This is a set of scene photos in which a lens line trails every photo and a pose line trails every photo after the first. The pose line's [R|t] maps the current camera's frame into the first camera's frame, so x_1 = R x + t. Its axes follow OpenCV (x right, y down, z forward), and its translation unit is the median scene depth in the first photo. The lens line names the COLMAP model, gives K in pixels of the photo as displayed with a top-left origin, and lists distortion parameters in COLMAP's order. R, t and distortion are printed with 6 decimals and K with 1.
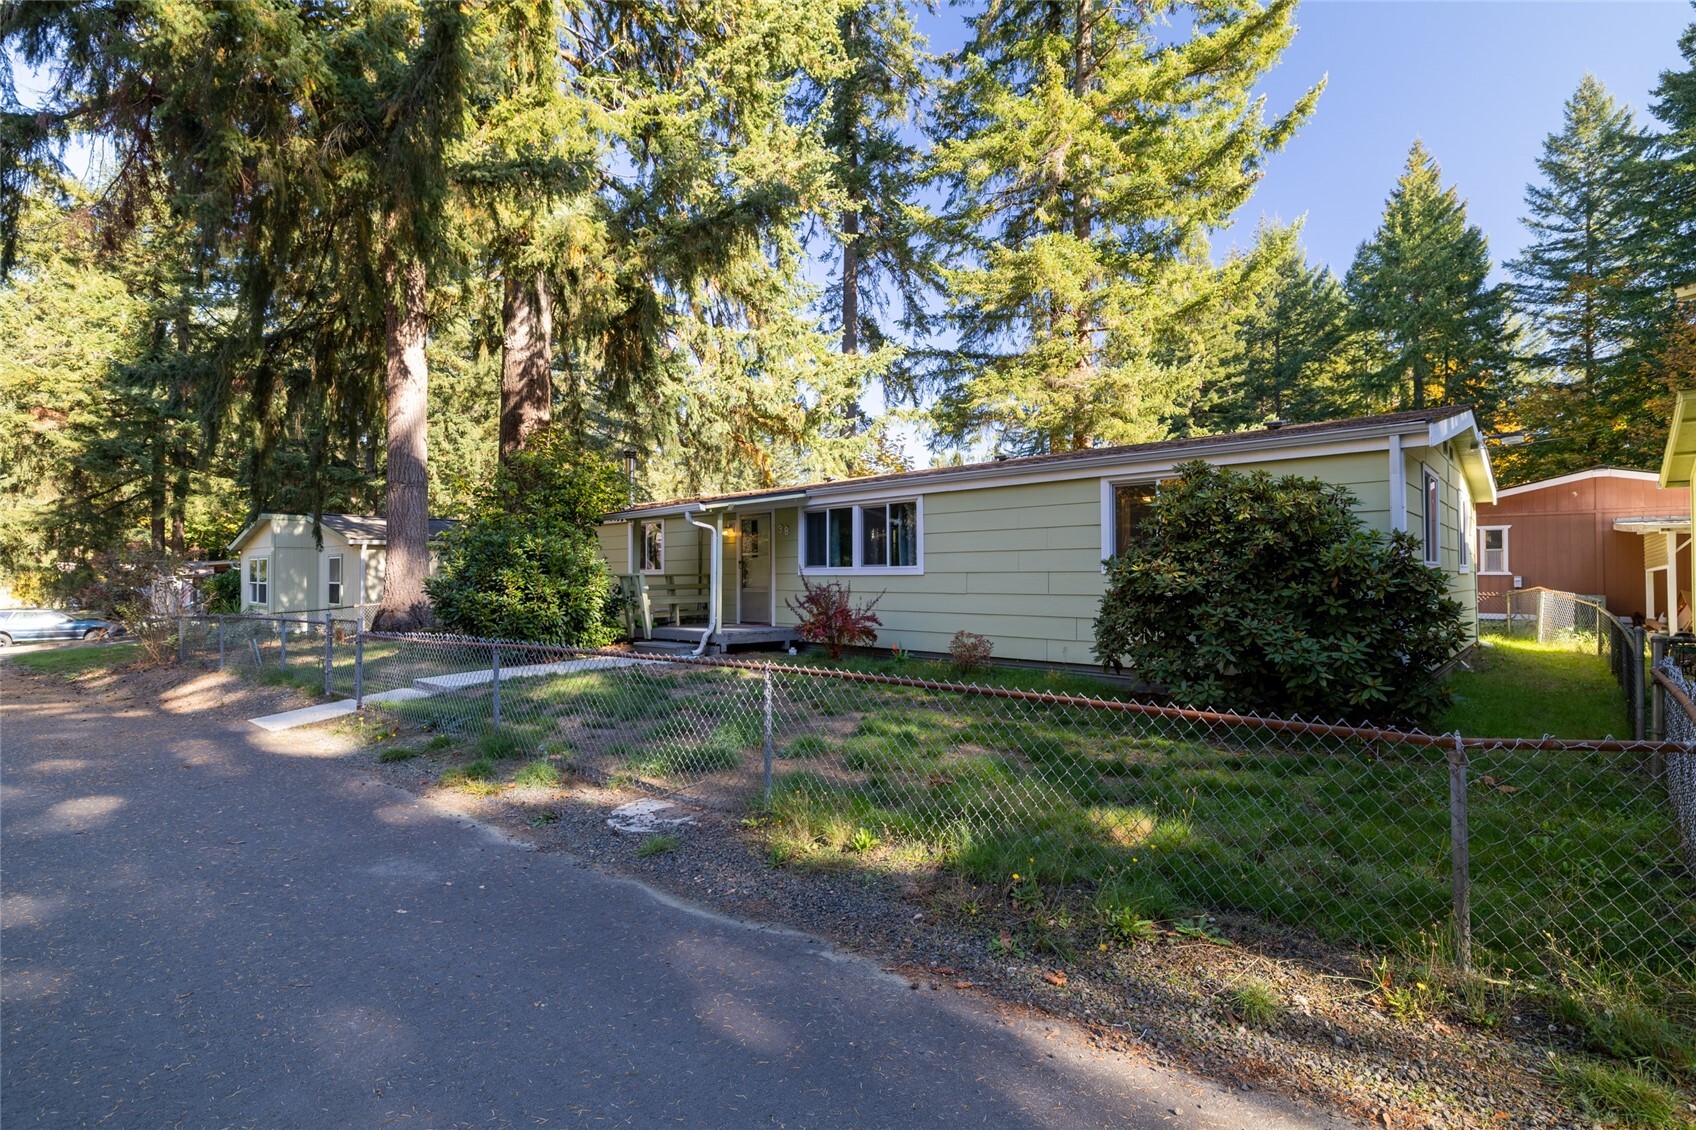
lens RADIAL K [[833.3, 0, 848.1], [0, 833.3, 570.7], [0, 0, 1]] dist [-0.004172, 0.000084]
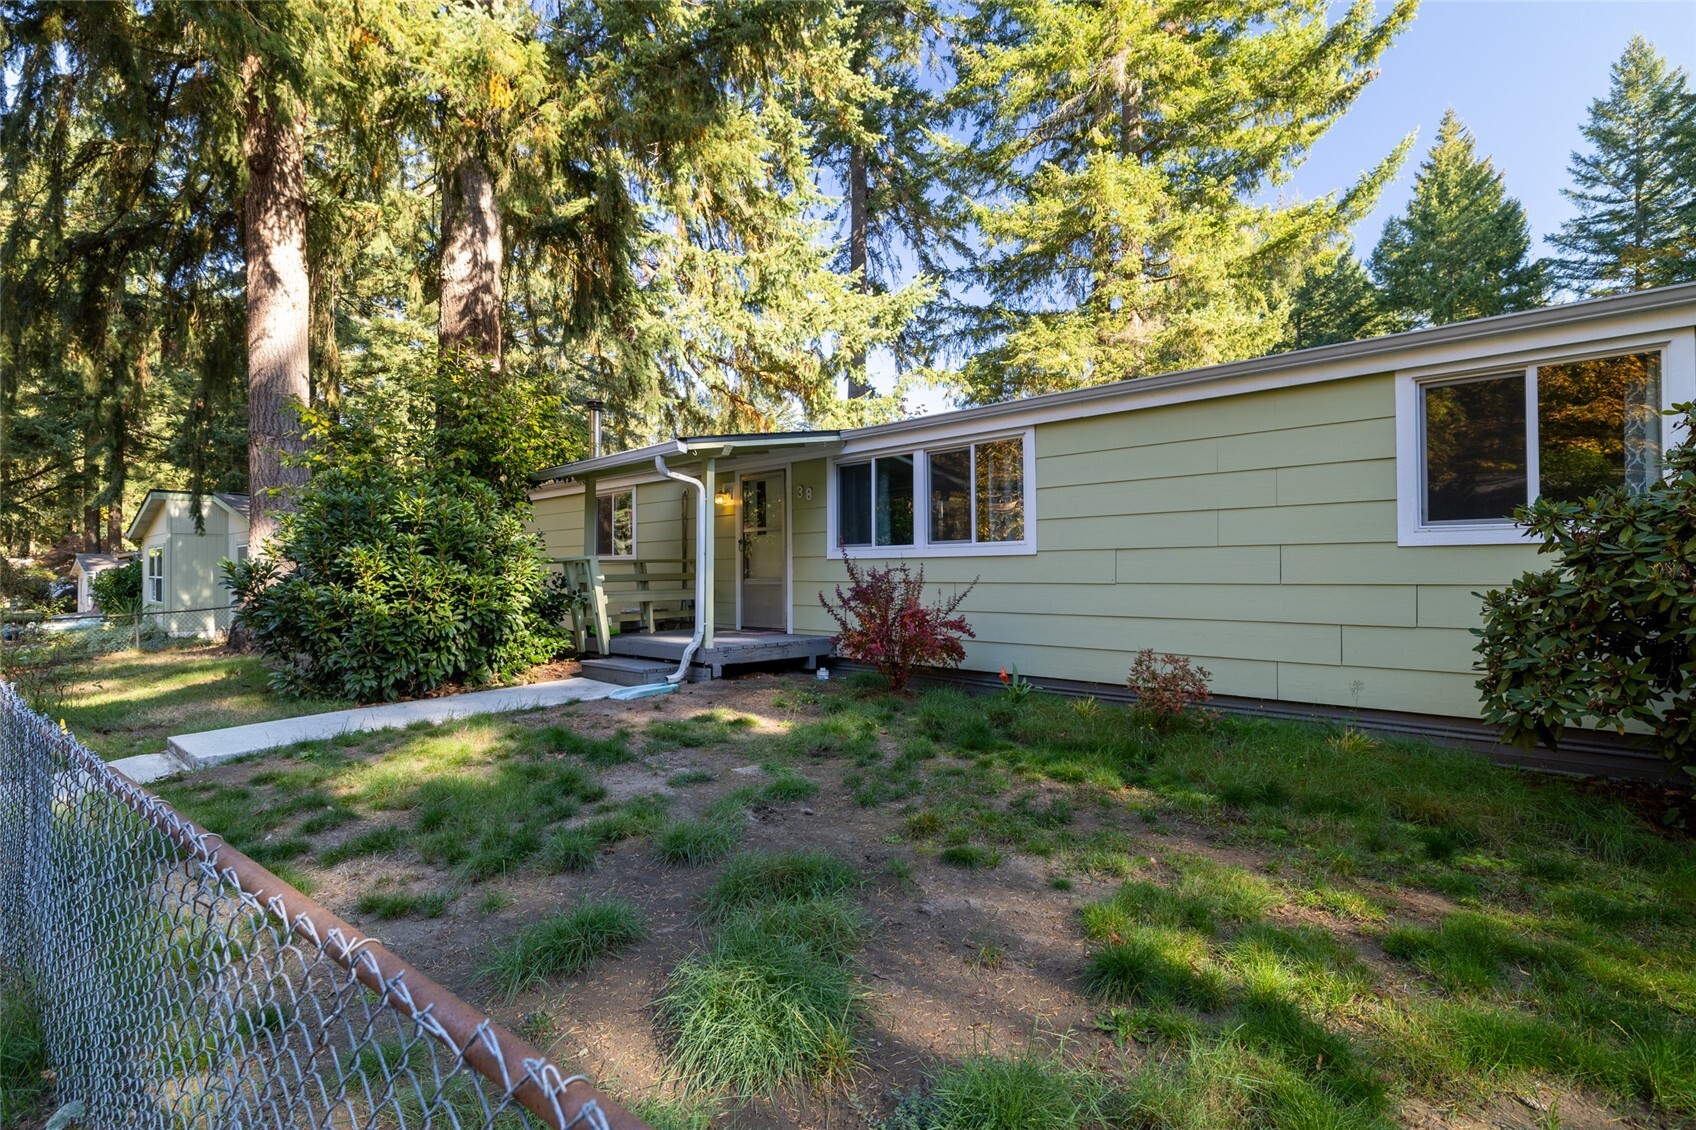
lens RADIAL K [[833.3, 0, 849.4], [0, 833.3, 568.6], [0, 0, 1]] dist [-0.004172, 0.000084]
pose [[0.999974, -0.002873, 0.006624, -0.024417], [0.002856, 0.999993, 0.002515, 0.006149], [-0.006631, -0.002496, 0.999975, 0.169830]]
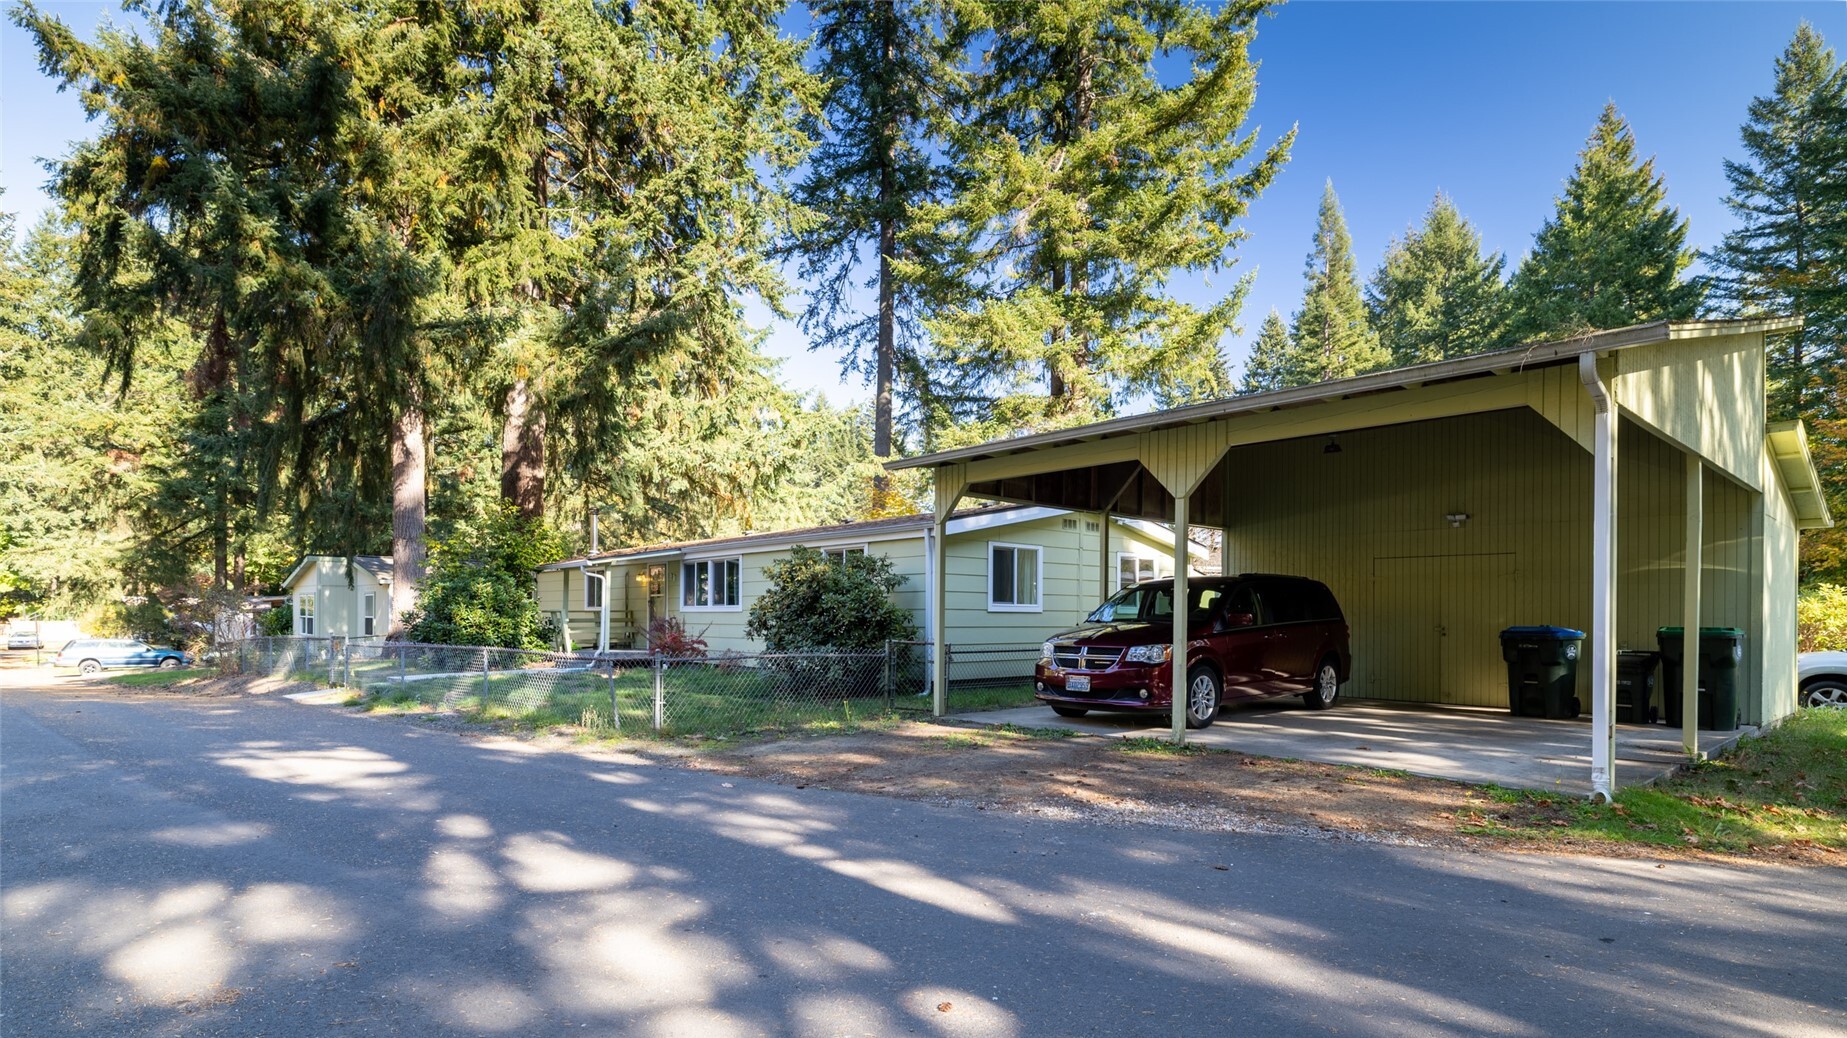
lens RADIAL K [[1011.3, 0, 916.1], [0, 1011.3, 626.3], [0, 0, 1]] dist [0.002423, 0.000430]
pose [[0.996022, 0.007786, -0.088764, 0.241550], [-0.006364, 0.999847, 0.016288, 0.000198], [0.088877, -0.015658, 0.995920, -0.303668]]
